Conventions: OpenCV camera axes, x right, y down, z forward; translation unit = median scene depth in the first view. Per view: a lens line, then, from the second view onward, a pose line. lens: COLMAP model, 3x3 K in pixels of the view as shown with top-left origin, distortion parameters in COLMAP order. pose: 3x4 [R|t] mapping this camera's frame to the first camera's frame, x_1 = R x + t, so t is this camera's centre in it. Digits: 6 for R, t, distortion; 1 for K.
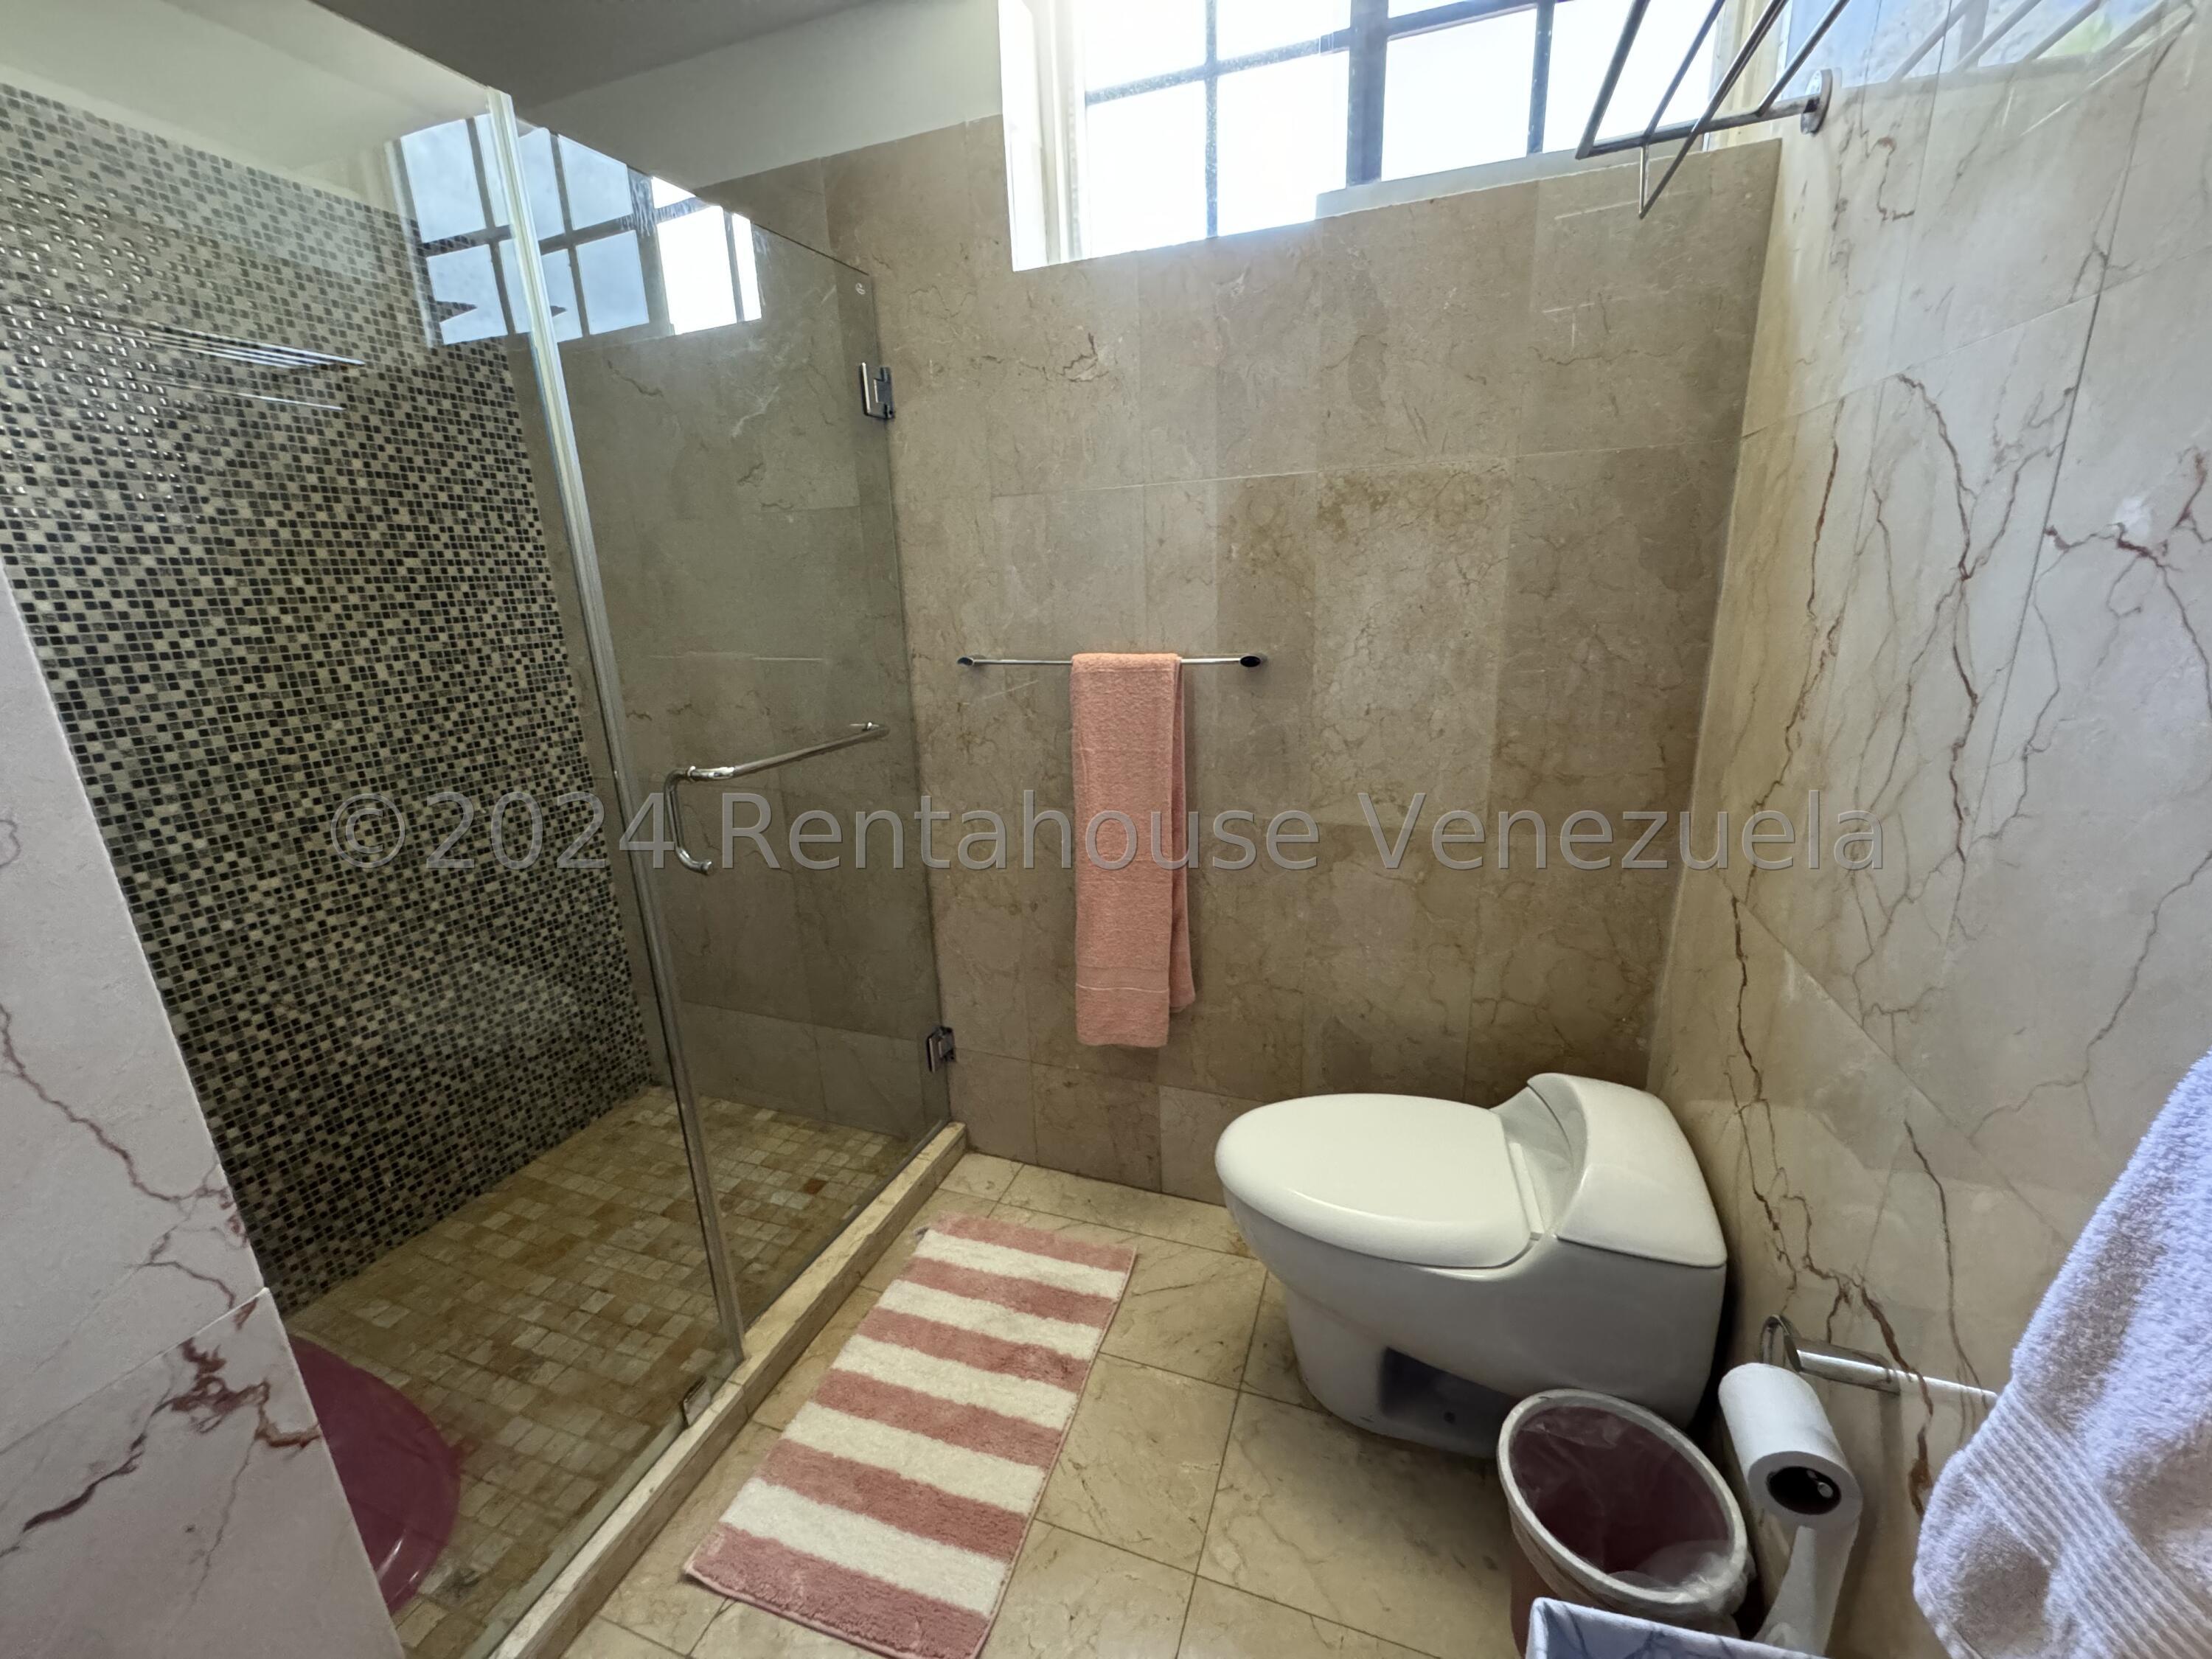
lens RADIAL K [[883.1, 0, 1109.1], [0, 883.1, 830.3], [0, 0, 1]] dist [-0.003513, 0.000341]
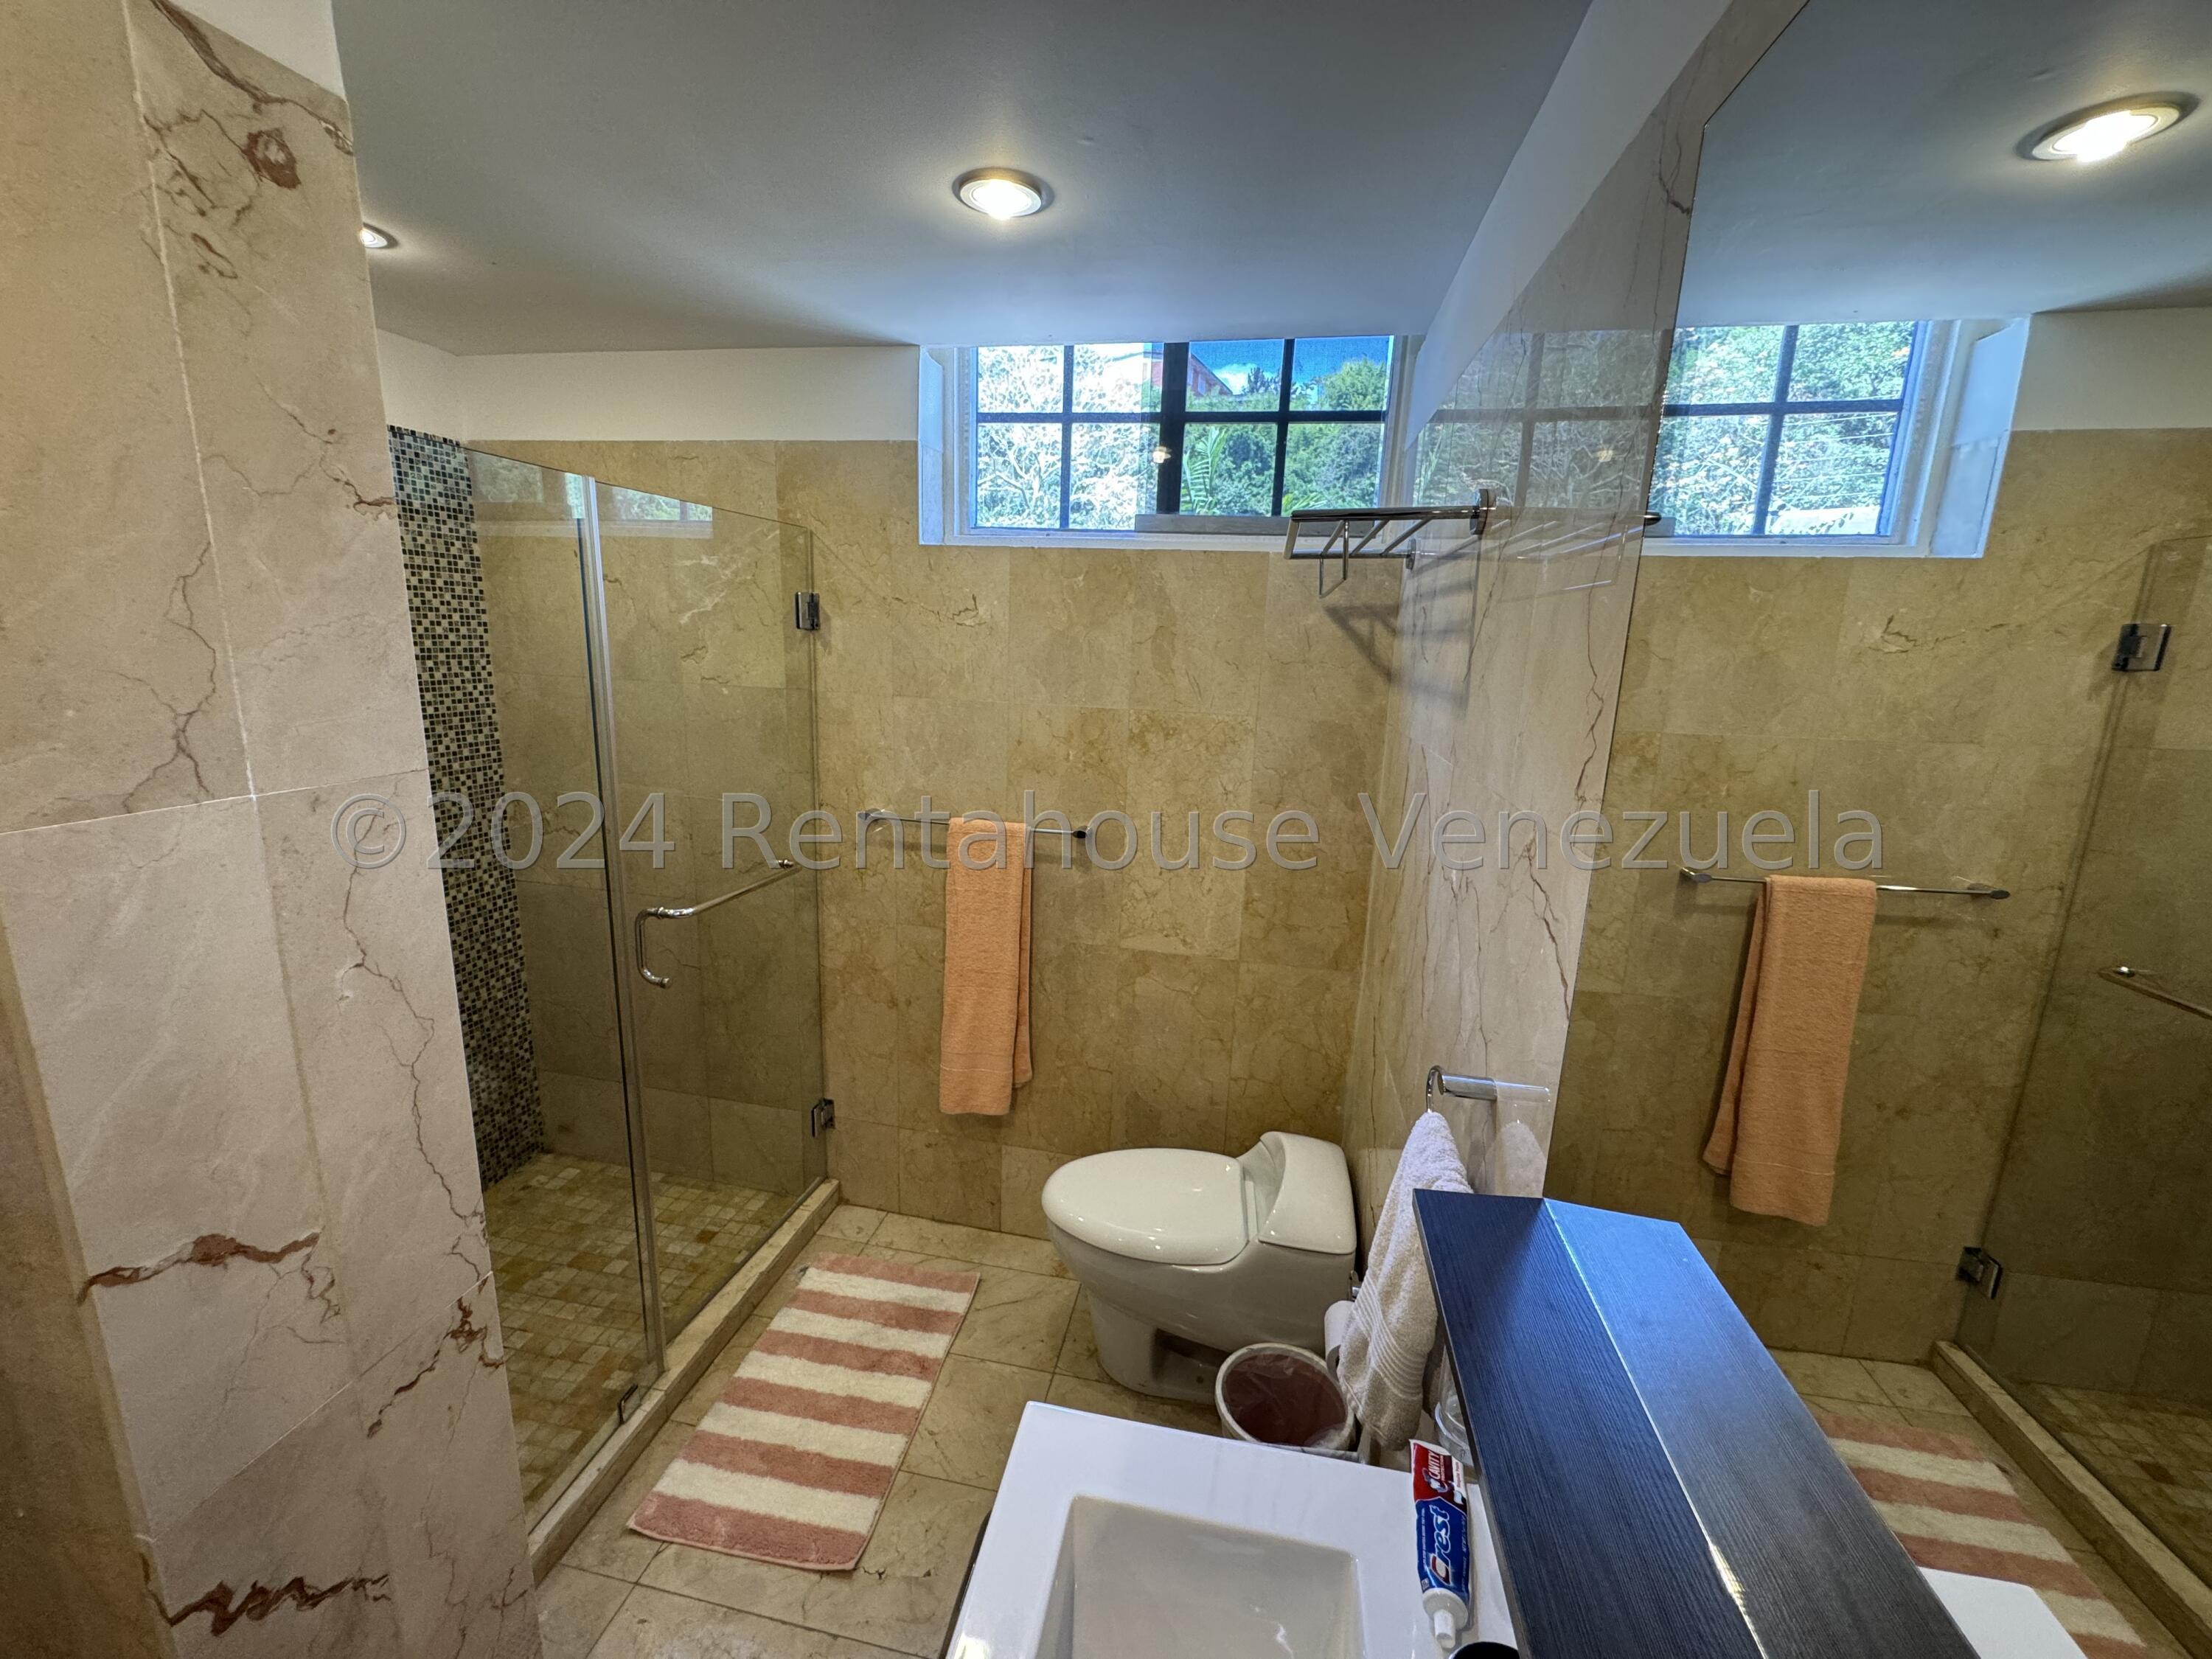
lens RADIAL K [[883.1, 0, 1106.6], [0, 883.1, 829.6], [0, 0, 1]] dist [-0.003513, 0.000341]
pose [[0.985379, 0.041427, 0.165265, -0.028249], [-0.031101, 0.997427, -0.064587, -0.104149], [-0.167516, 0.058502, 0.984132, -0.364212]]
